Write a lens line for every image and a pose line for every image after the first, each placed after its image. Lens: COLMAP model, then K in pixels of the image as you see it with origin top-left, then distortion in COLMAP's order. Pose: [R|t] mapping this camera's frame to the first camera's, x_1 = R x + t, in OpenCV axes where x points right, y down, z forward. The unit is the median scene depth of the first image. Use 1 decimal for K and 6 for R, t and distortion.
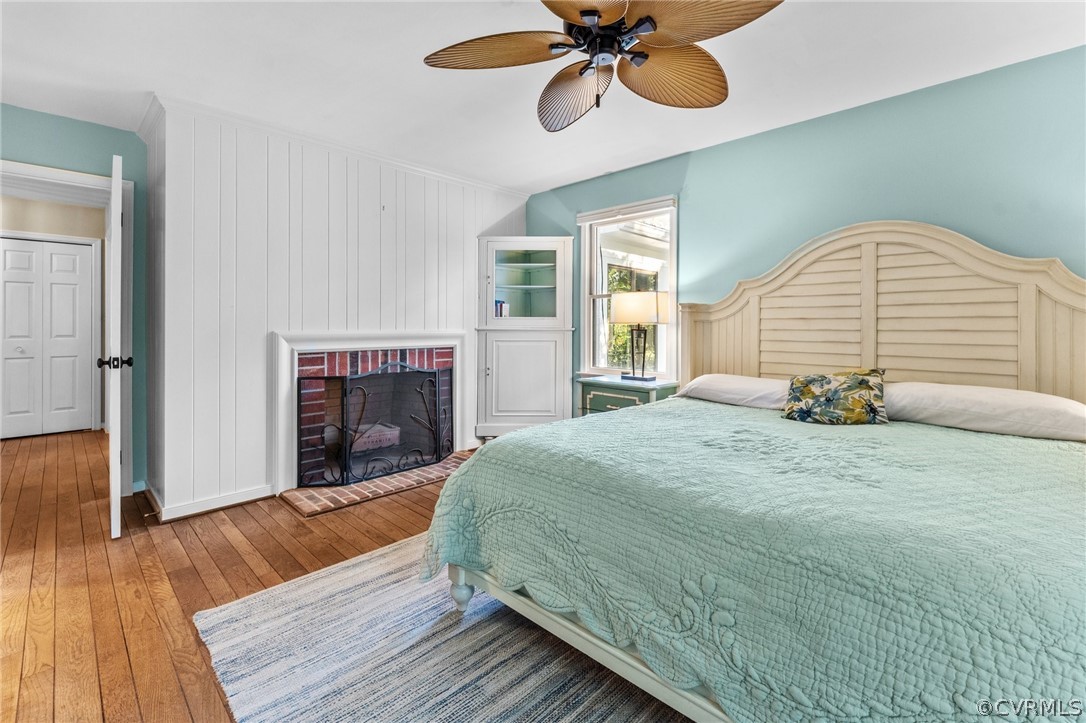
lens RADIAL K [[486.2, 0, 543.2], [0, 486.2, 326.5], [0, 0, 1]] dist [-0.001603, -0.000261]
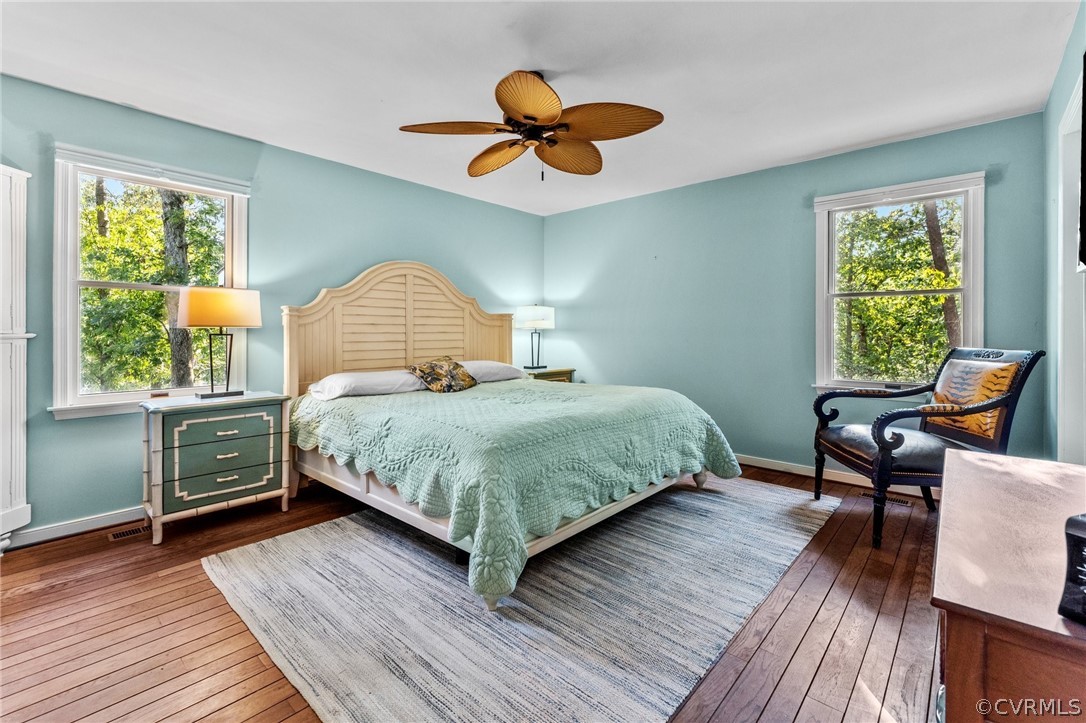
lens RADIAL K [[471.9, 0, 540.3], [0, 471.9, 332.3], [0, 0, 1]] dist [0.000142, 0.000011]
pose [[-0.045560, -0.004980, 0.998949, -1.200989], [0.000439, 0.999987, 0.005005, -0.000708], [-0.998962, 0.000667, -0.045557, 0.983164]]
